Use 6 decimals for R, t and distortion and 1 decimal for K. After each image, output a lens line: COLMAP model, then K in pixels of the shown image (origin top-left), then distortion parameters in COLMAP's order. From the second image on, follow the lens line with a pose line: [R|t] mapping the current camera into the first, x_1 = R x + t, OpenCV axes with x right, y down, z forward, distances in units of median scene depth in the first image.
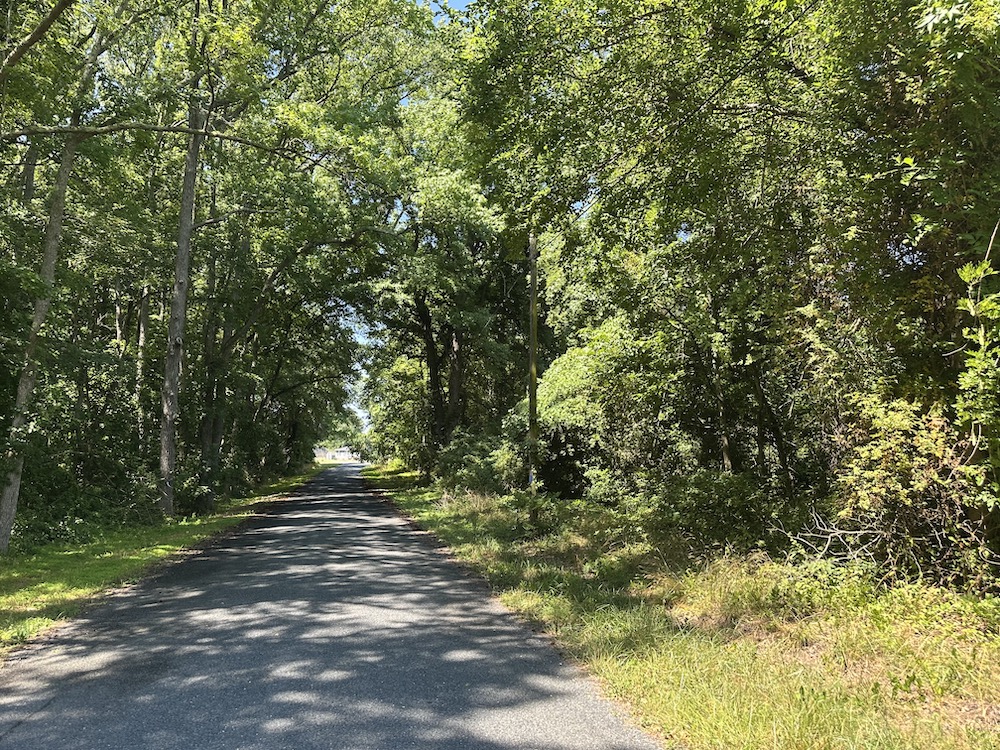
lens RADIAL K [[705.3, 0, 500.0], [0, 705.3, 375.0], [0, 0, 1]] dist [0.046826, -0.004037]
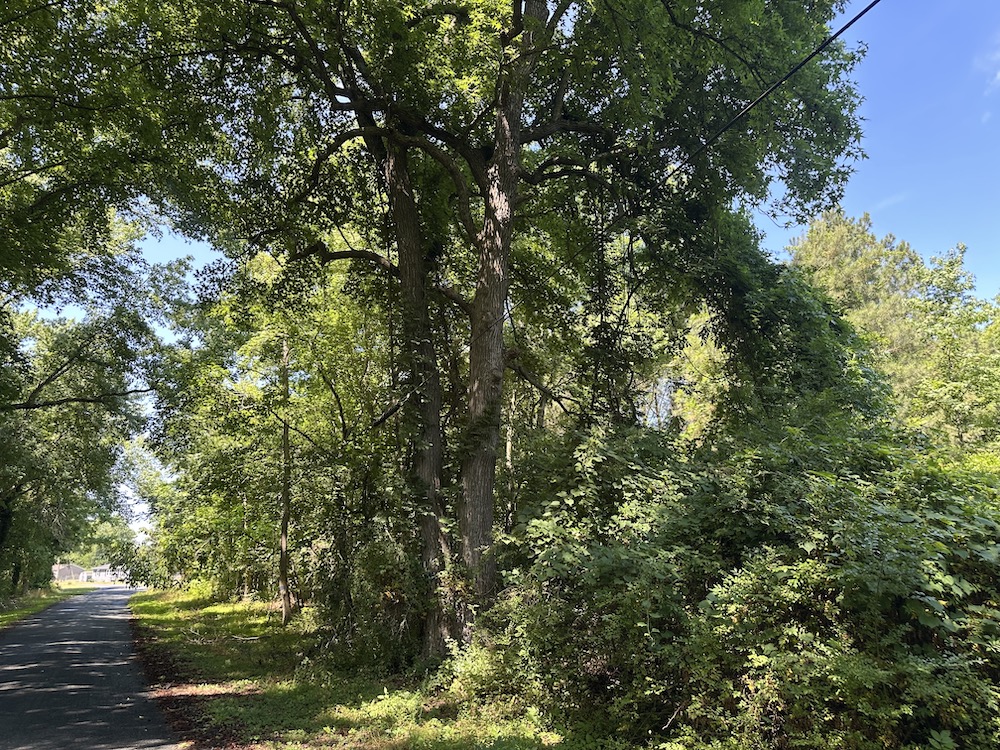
lens RADIAL K [[705.3, 0, 500.0], [0, 705.3, 375.0], [0, 0, 1]] dist [0.046826, -0.004037]
pose [[0.964550, 0.068101, 0.254961, -0.066882], [-0.026462, 0.986219, -0.163312, 0.041523], [-0.262569, 0.150776, 0.953060, 0.340429]]
